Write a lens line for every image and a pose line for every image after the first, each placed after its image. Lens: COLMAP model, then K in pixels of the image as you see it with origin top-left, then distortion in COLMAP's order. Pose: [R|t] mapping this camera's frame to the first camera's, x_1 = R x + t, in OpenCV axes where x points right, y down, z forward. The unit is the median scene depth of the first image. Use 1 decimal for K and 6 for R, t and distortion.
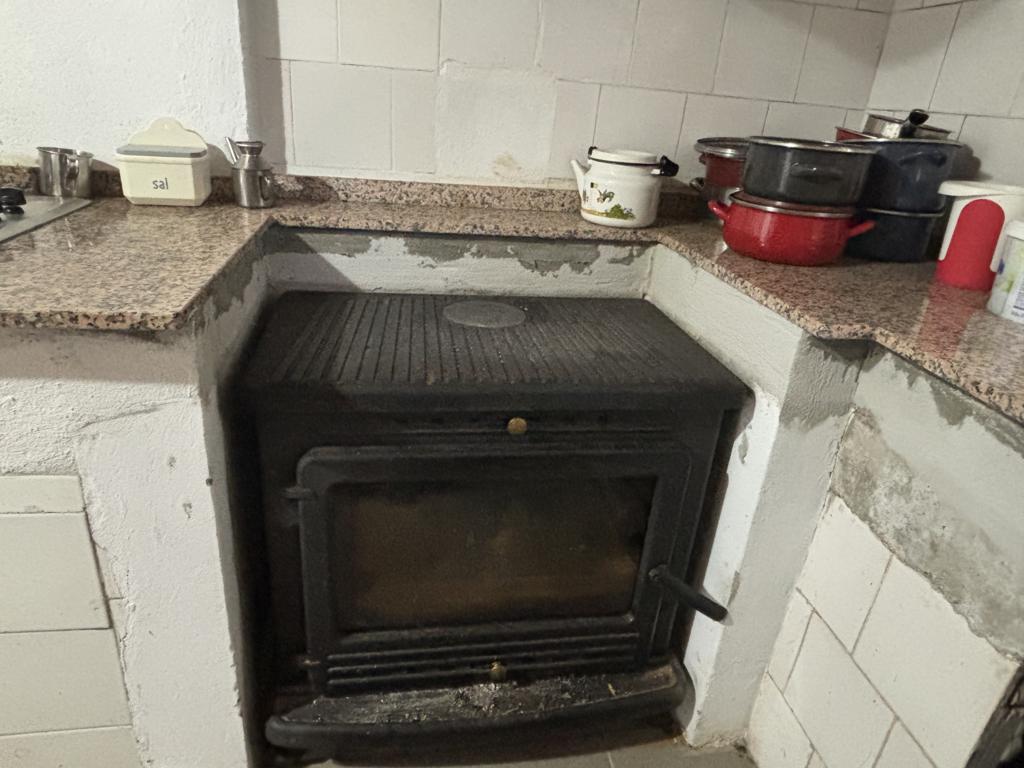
lens RADIAL K [[660.6, 0, 512.8], [0, 660.6, 386.4], [0, 0, 1]] dist [-0.008291, 0.001317]
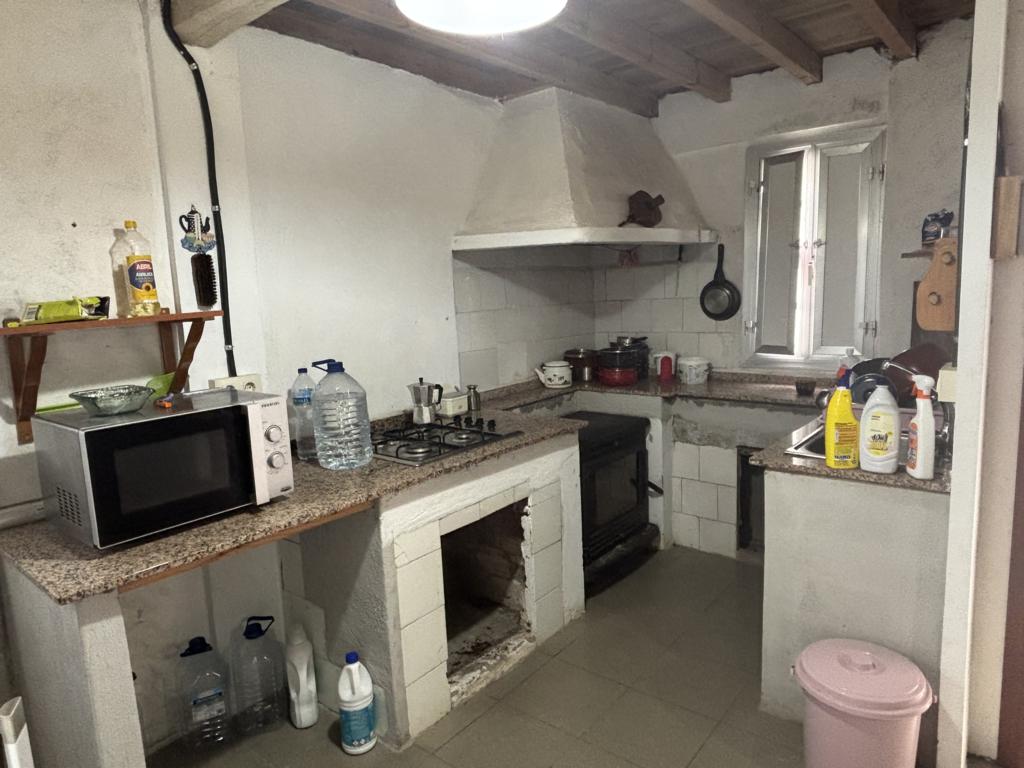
lens RADIAL K [[660.6, 0, 509.1], [0, 660.6, 385.0], [0, 0, 1]] dist [-0.008291, 0.001317]
pose [[0.732687, -0.204895, 0.648990, -2.365284], [0.366028, 0.922577, -0.121963, -0.007506], [-0.573754, 0.326909, 0.750957, -1.221898]]
